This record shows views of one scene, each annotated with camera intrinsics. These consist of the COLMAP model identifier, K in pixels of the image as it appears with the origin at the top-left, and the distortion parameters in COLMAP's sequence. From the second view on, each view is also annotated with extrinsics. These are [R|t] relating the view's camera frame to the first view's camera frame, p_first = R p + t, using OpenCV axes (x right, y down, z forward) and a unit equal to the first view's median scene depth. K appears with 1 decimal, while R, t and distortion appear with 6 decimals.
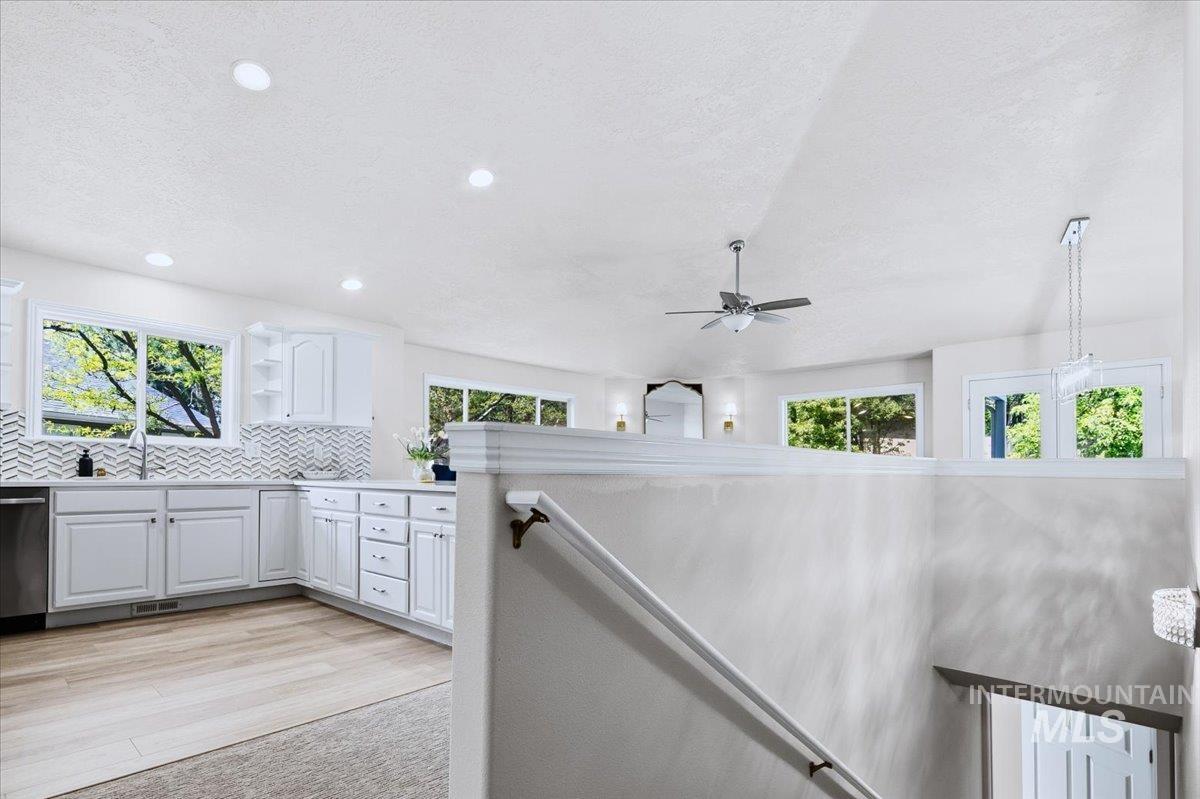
lens RADIAL K [[614.3, 0, 589.7], [0, 614.3, 470.4], [0, 0, 1]] dist [0.003112, -0.000036]
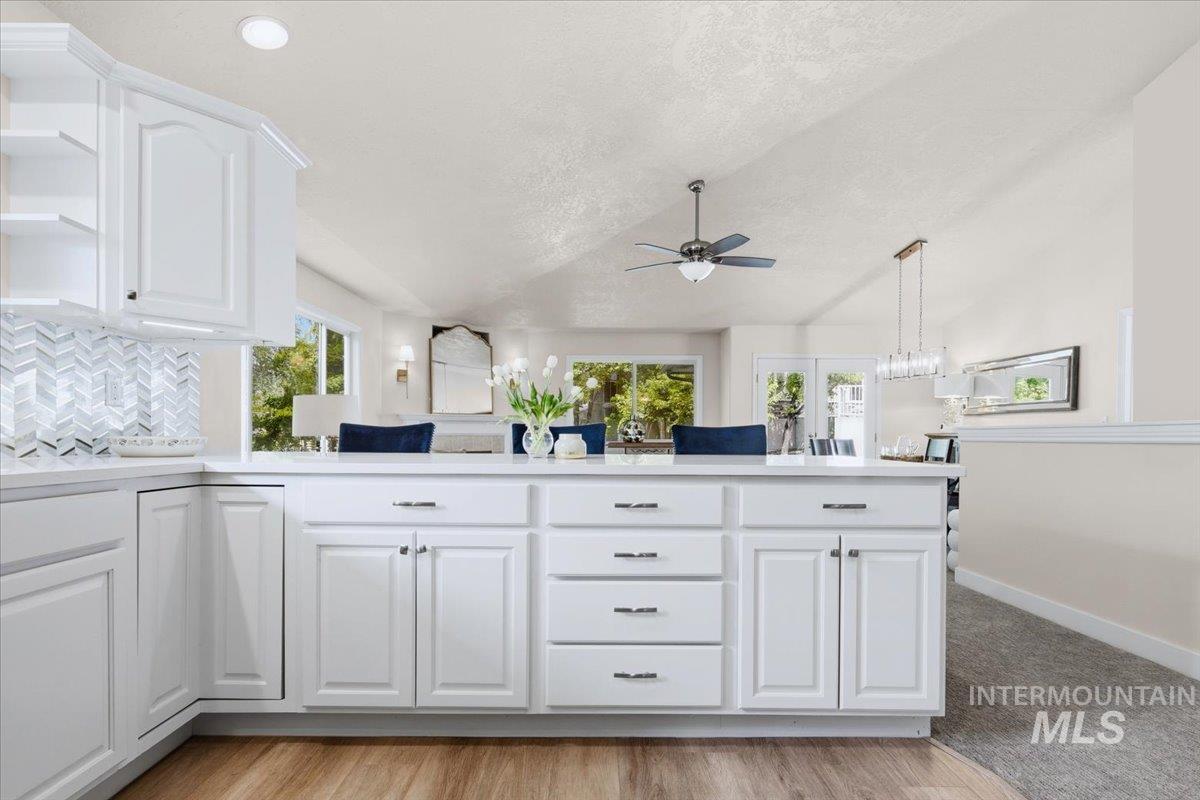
lens RADIAL K [[606.4, 0, 598.3], [0, 606.4, 442.8], [0, 0, 1]] dist [-0.000526, -0.000125]
pose [[0.722980, -0.007420, 0.690829, -0.512340], [-0.005659, 0.999845, 0.016661, -0.003561], [-0.690846, -0.015955, 0.722826, 0.480717]]
